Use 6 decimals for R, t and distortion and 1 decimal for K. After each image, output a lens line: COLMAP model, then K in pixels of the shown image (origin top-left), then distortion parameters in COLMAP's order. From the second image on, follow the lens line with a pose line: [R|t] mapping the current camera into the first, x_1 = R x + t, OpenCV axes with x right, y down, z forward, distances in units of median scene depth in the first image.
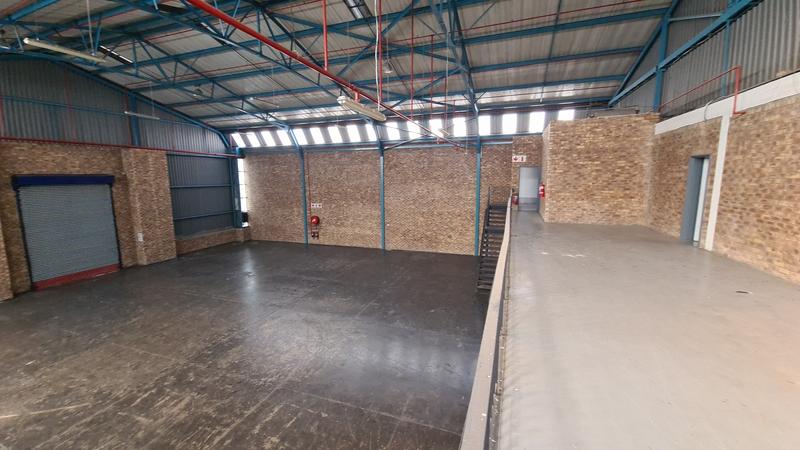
lens RADIAL K [[322.7, 0, 395.8], [0, 322.7, 223.3], [0, 0, 1]] dist [0.013709, -0.009224]
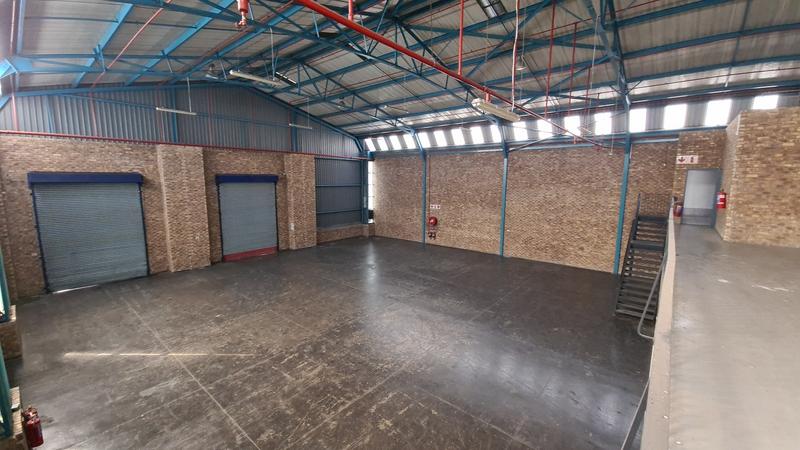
lens RADIAL K [[322.7, 0, 395.8], [0, 322.7, 223.3], [0, 0, 1]] dist [0.013709, -0.009224]
pose [[0.936389, 0.061371, -0.345557, -0.007242], [-0.063630, 0.997962, 0.004813, 0.000473], [0.345148, 0.017481, 0.938385, -0.003361]]
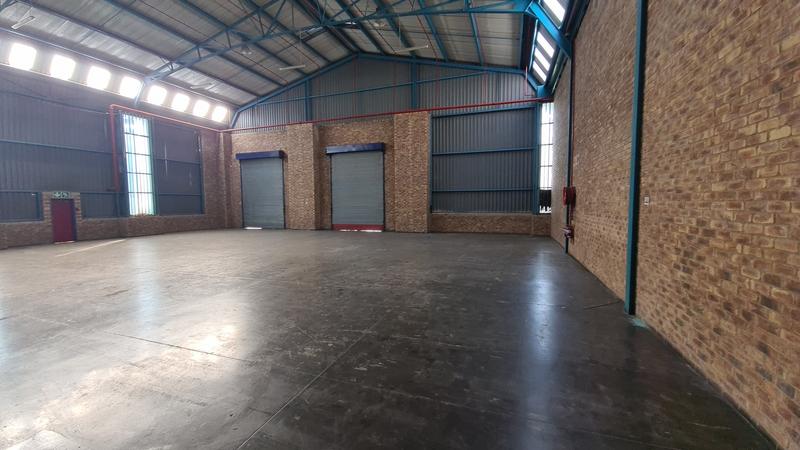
lens RADIAL K [[322.7, 0, 395.8], [0, 322.7, 223.3], [0, 0, 1]] dist [0.013709, -0.009224]
pose [[0.004268, 0.076193, -0.997084, 0.225311], [-0.135764, 0.987905, 0.074911, 0.031246], [0.990732, 0.135048, 0.014561, 1.034793]]
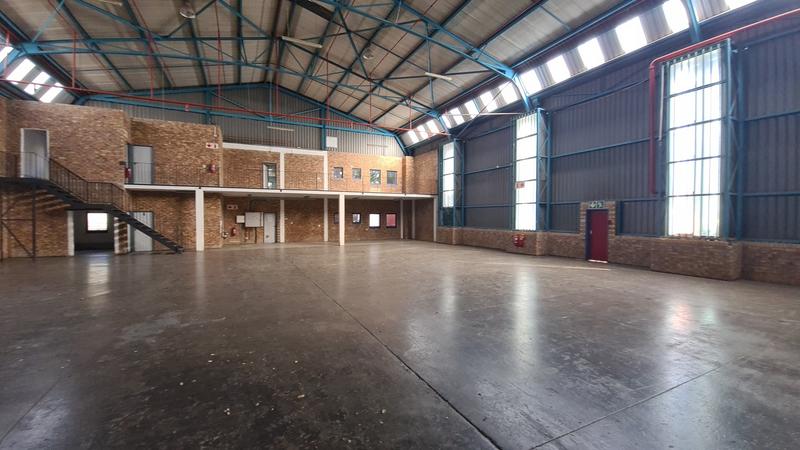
lens RADIAL K [[322.7, 0, 395.8], [0, 322.7, 223.3], [0, 0, 1]] dist [0.013709, -0.009224]
pose [[-0.717902, -0.001741, 0.696142, -0.801225], [0.109530, 0.987259, 0.115422, 0.049038], [-0.687474, 0.159110, -0.708565, 0.989320]]
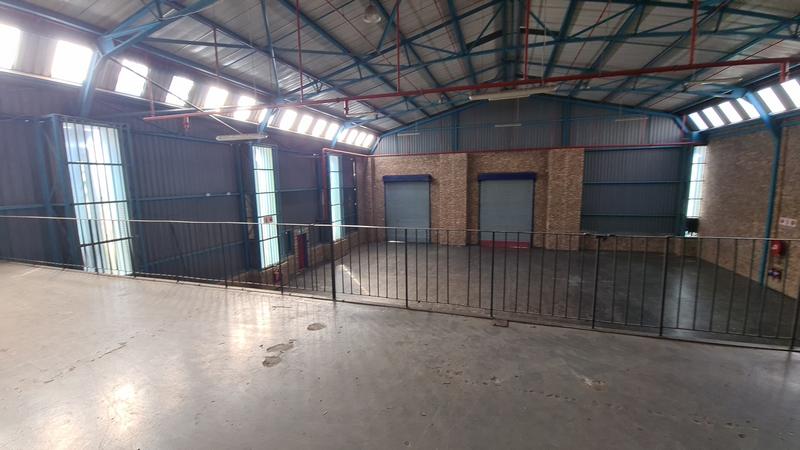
lens RADIAL K [[322.7, 0, 395.8], [0, 322.7, 223.3], [0, 0, 1]] dist [0.013709, -0.009224]
pose [[0.024379, 0.144498, -0.989205, 0.370695], [-0.125020, 0.982172, 0.140389, -0.061442], [0.991855, 0.120248, 0.042009, 0.422308]]
